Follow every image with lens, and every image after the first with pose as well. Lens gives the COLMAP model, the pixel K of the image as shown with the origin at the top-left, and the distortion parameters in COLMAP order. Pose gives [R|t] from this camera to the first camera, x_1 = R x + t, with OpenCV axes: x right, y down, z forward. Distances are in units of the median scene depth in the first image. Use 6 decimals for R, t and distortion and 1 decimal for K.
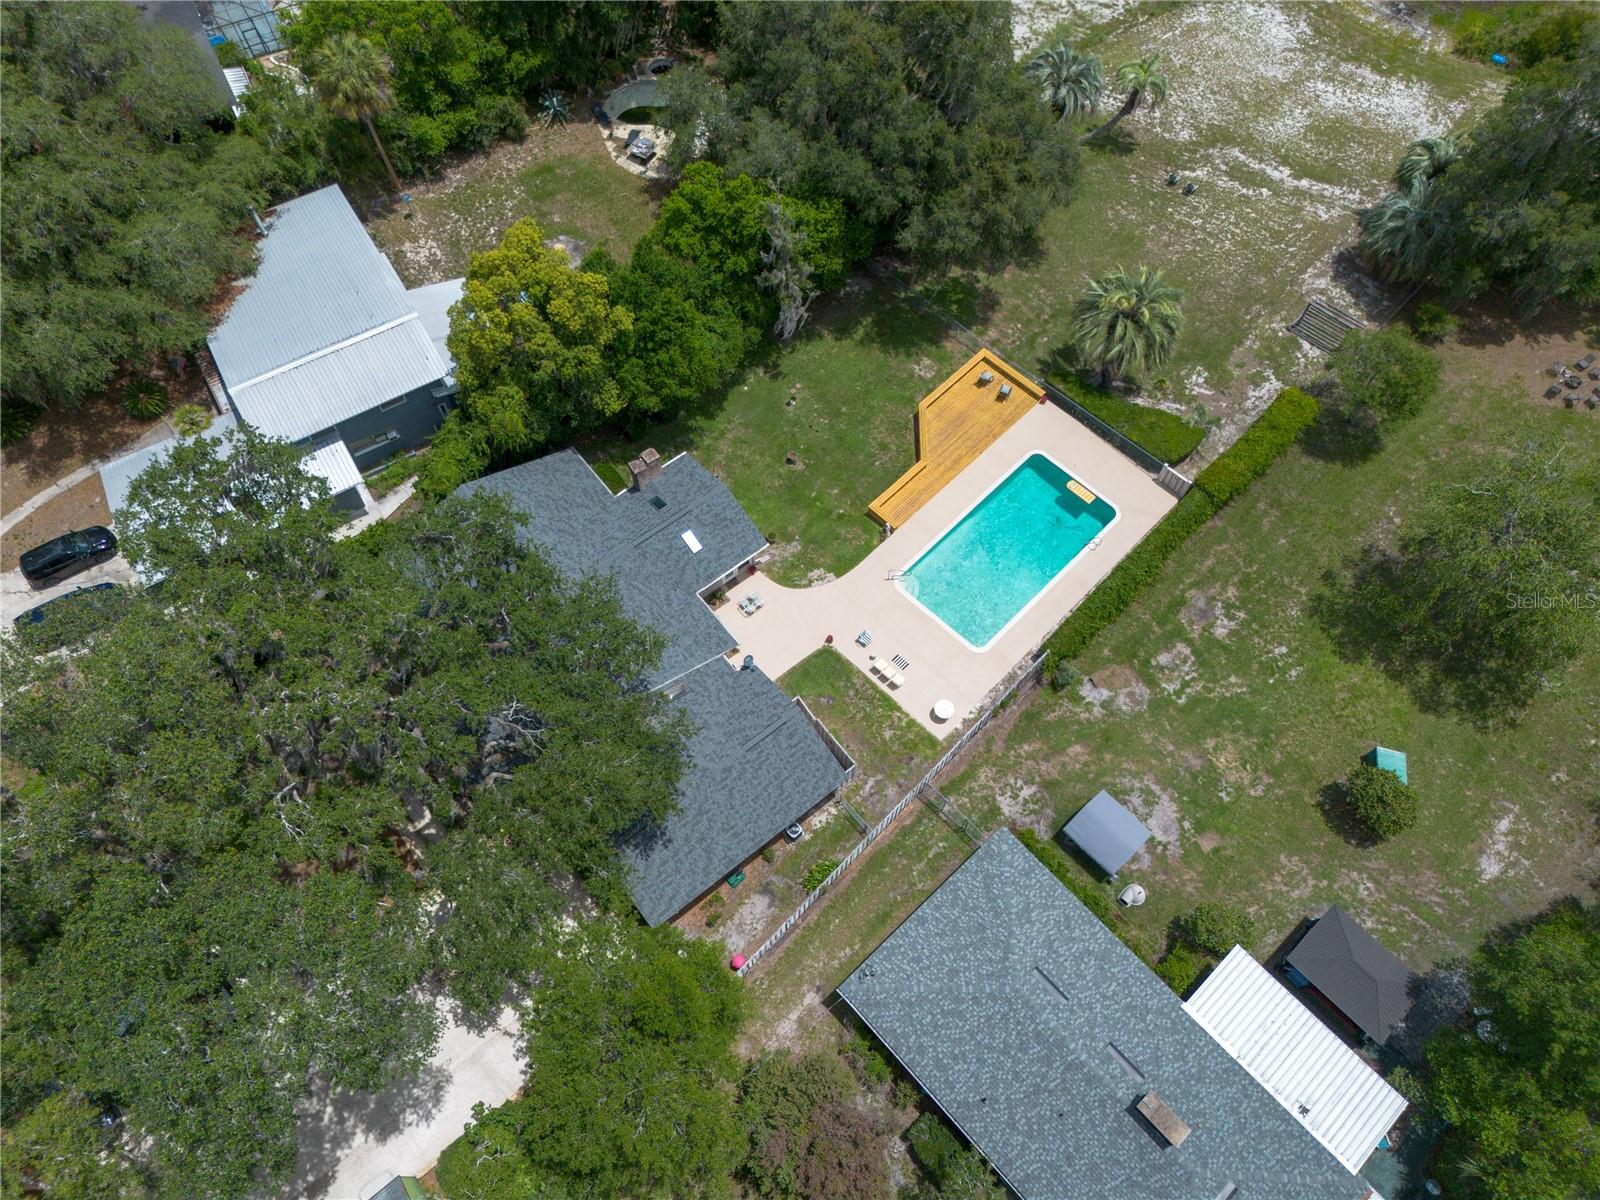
lens RADIAL K [[1123.4, 0, 798.9], [0, 1123.4, 598.8], [0, 0, 1]] dist [0.067016, -0.061129]
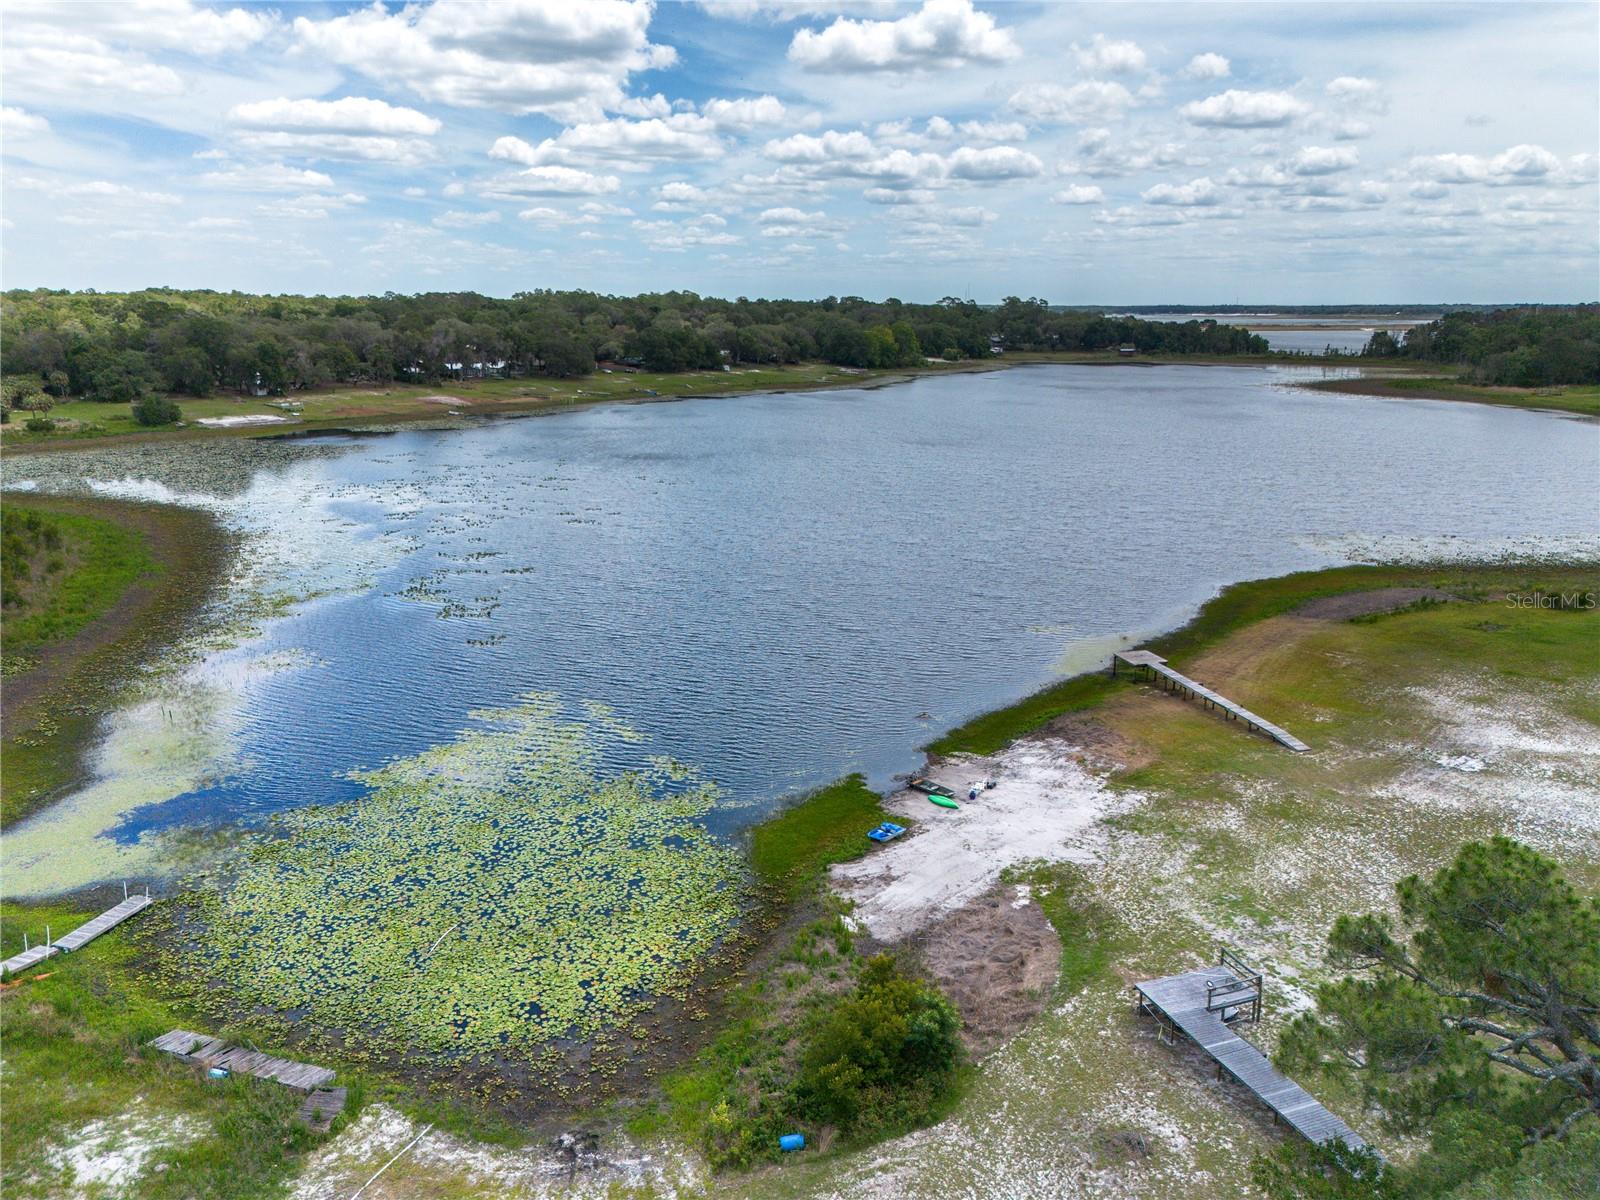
lens RADIAL K [[1123.4, 0, 798.9], [0, 1123.4, 598.8], [0, 0, 1]] dist [0.067016, -0.061129]
pose [[0.636217, -0.192781, 0.747036, 0.371320], [0.682706, 0.591689, -0.428738, -0.541615], [-0.359361, 0.782776, 0.508056, 0.739840]]
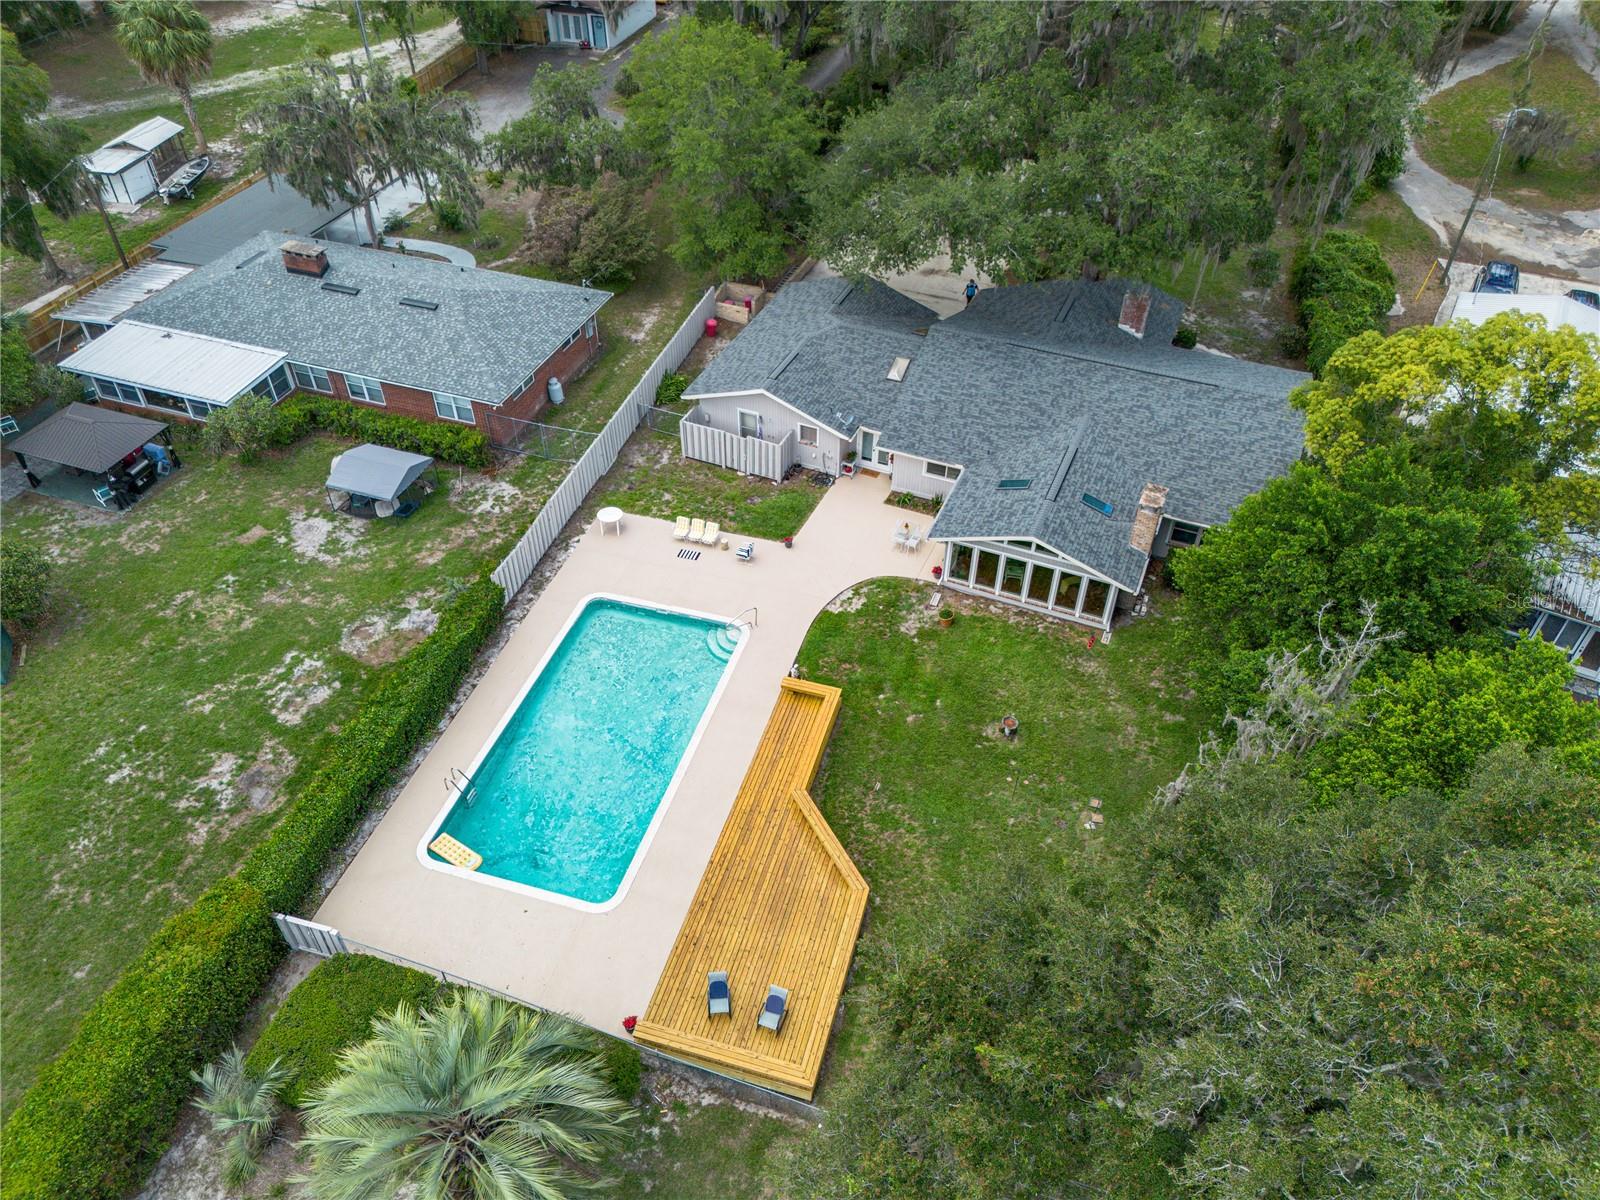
lens RADIAL K [[1123.4, 0, 798.9], [0, 1123.4, 598.8], [0, 0, 1]] dist [0.067016, -0.061129]
pose [[-0.880890, 0.309580, -0.358039, 0.280917], [-0.423581, -0.178054, 0.888187, -0.595412], [0.211215, 0.934054, 0.287979, 0.774697]]
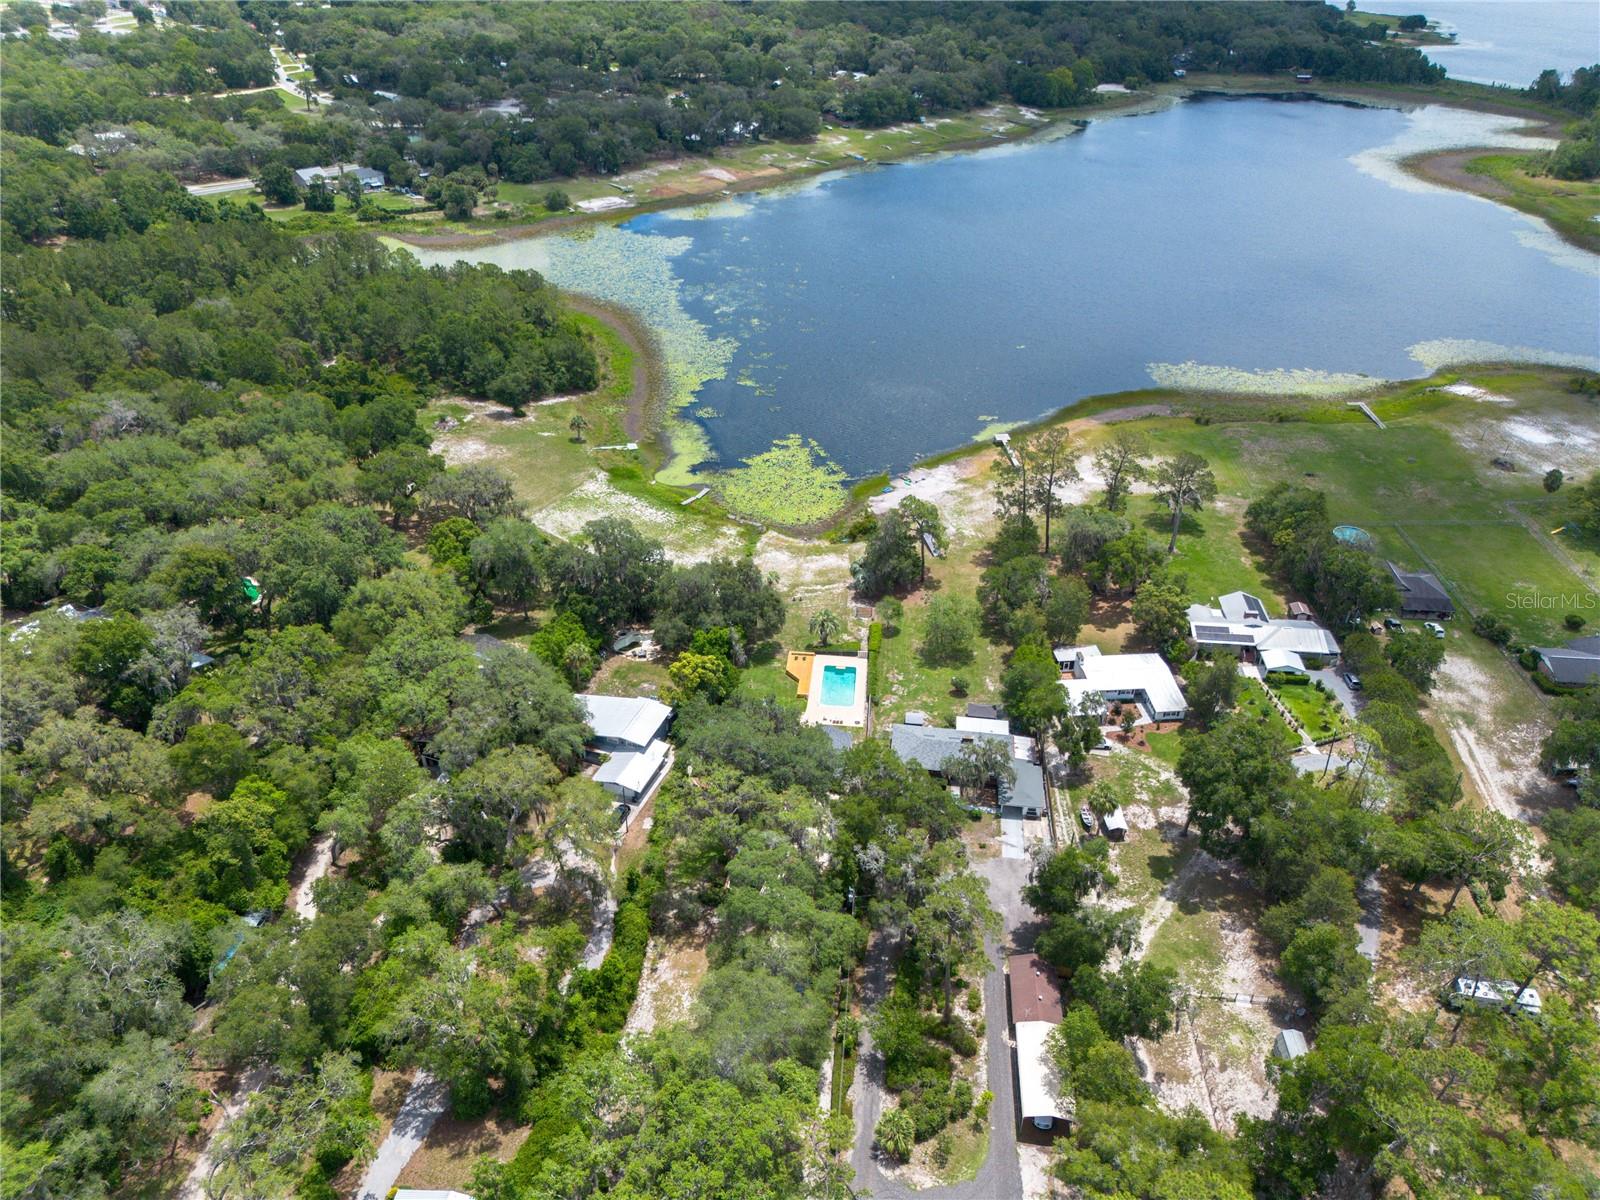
lens RADIAL K [[1123.4, 0, 798.9], [0, 1123.4, 598.8], [0, 0, 1]] dist [0.067016, -0.061129]
pose [[0.772234, -0.338585, 0.537601, -1.557960], [0.561714, 0.759232, -0.328701, 0.762713], [-0.296870, 0.555812, 0.776493, -1.630157]]
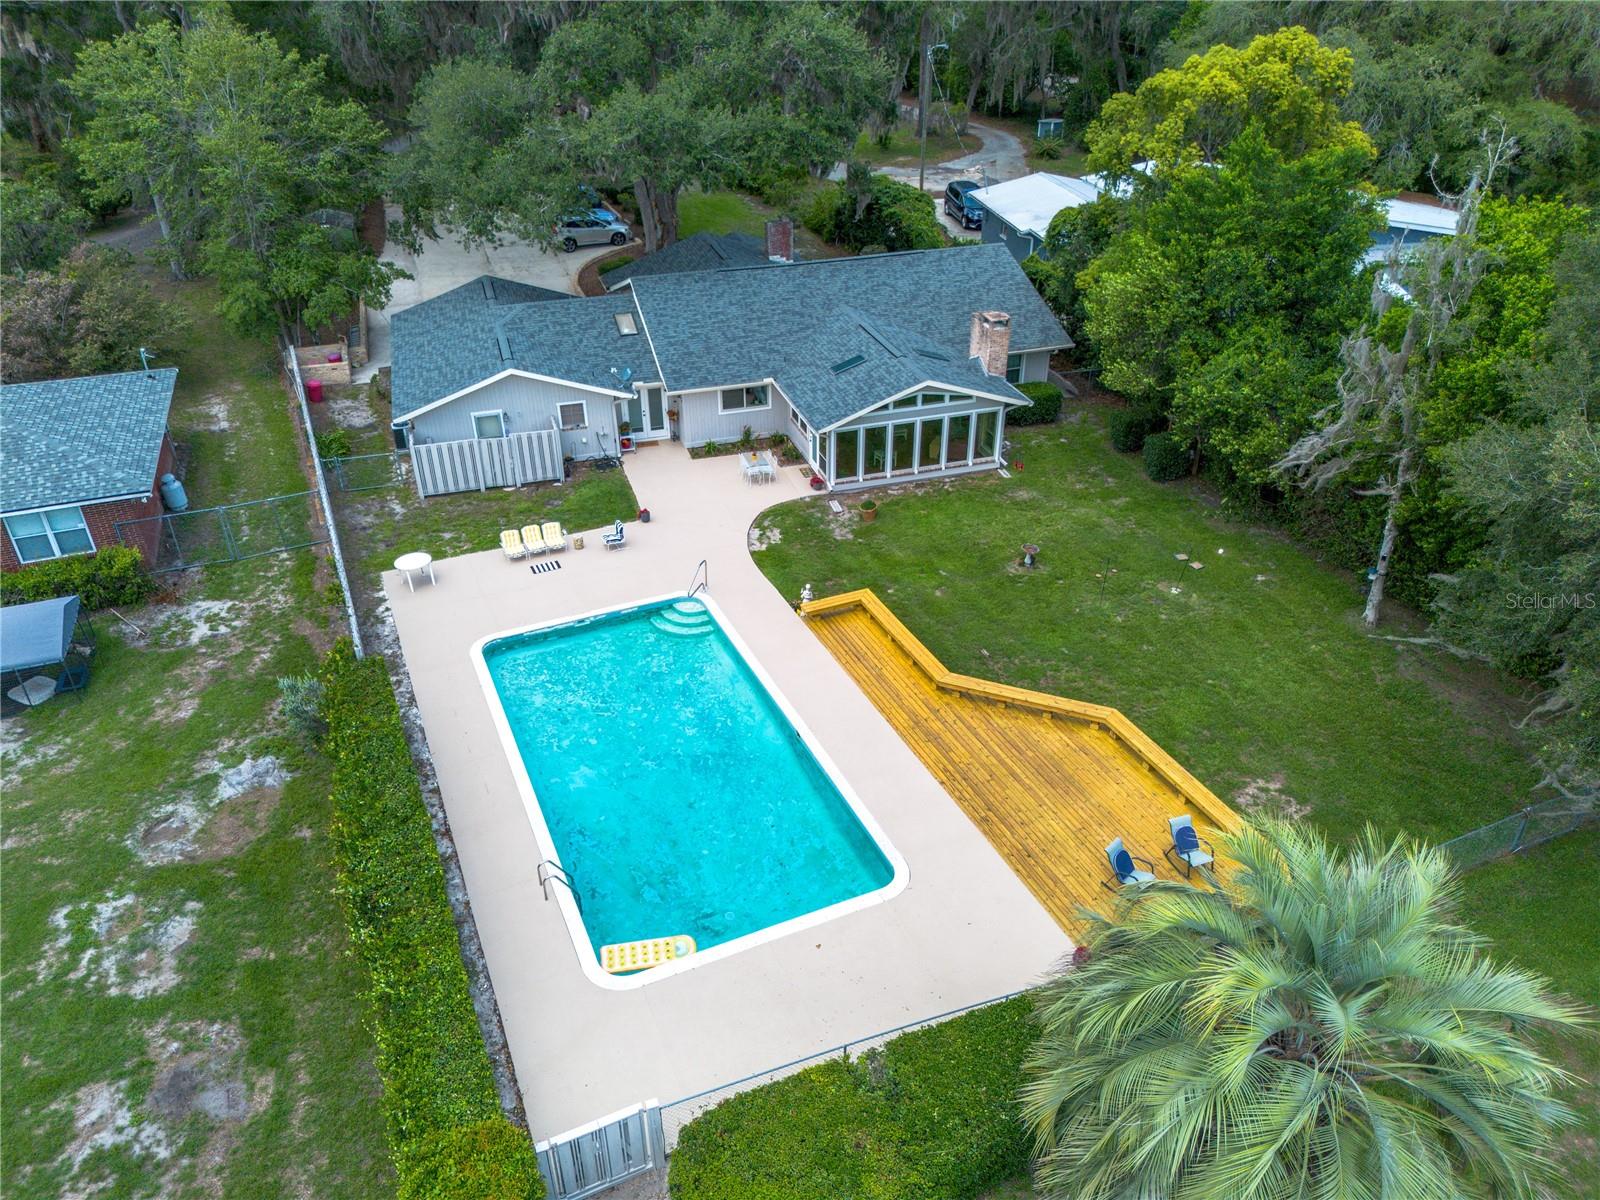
lens RADIAL K [[1123.4, 0, 798.9], [0, 1123.4, 598.8], [0, 0, 1]] dist [0.067016, -0.061129]
pose [[-0.359755, 0.484793, -0.797215, 0.465407], [-0.824582, 0.234639, 0.514790, -0.308587], [0.436625, 0.842567, 0.315339, 0.833039]]
